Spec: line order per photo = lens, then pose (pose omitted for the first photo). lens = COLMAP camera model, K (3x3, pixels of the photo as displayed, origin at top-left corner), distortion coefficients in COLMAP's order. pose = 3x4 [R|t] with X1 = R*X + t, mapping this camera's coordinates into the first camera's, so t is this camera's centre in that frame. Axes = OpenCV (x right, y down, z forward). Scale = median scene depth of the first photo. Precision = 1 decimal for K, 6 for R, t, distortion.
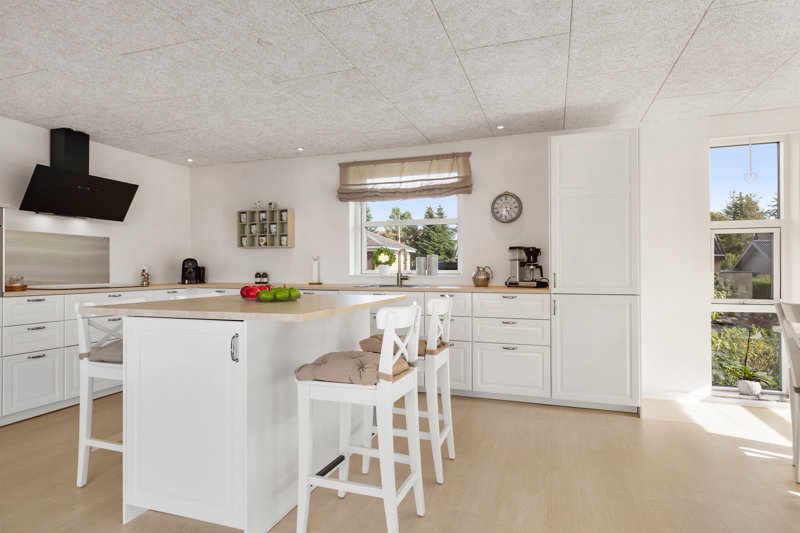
lens RADIAL K [[441.4, 0, 393.8], [0, 441.4, 271.6], [0, 0, 1]] dist [0.004865, -0.000419]
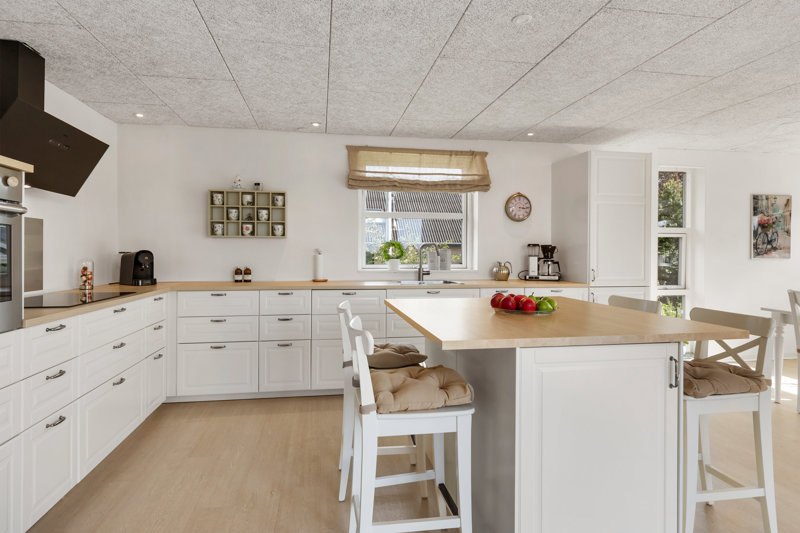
lens RADIAL K [[441.4, 0, 391.5], [0, 441.4, 259.8], [0, 0, 1]] dist [0.004865, -0.000419]
pose [[0.876867, -0.003095, 0.480723, -0.515357], [-0.001244, 0.999961, 0.008707, -0.023734], [-0.480732, -0.008232, 0.876829, 0.186473]]
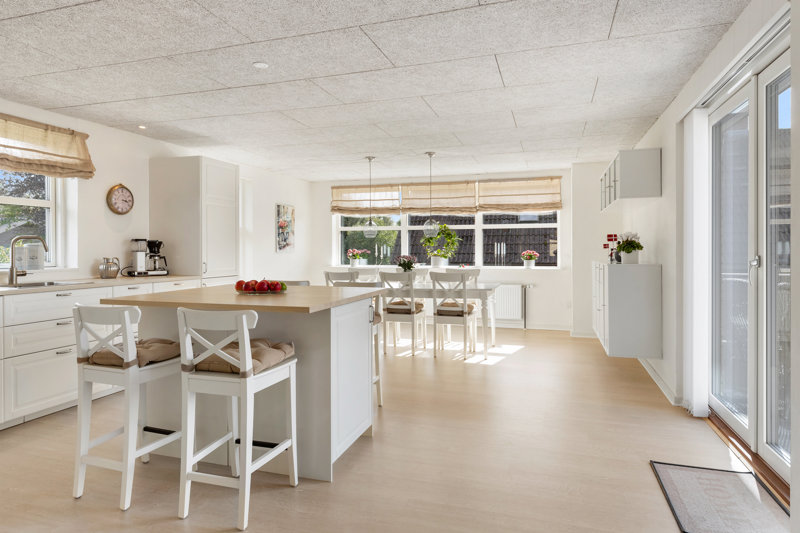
lens RADIAL K [[486.7, 0, 399.5], [0, 486.7, 255.7], [0, 0, 1]] dist [-0.015820, 0.002559]
pose [[-0.023000, -0.011530, 0.999669, -0.837984], [0.008636, 0.999894, 0.011731, -0.021569], [-0.999698, 0.008903, -0.022898, 0.363159]]
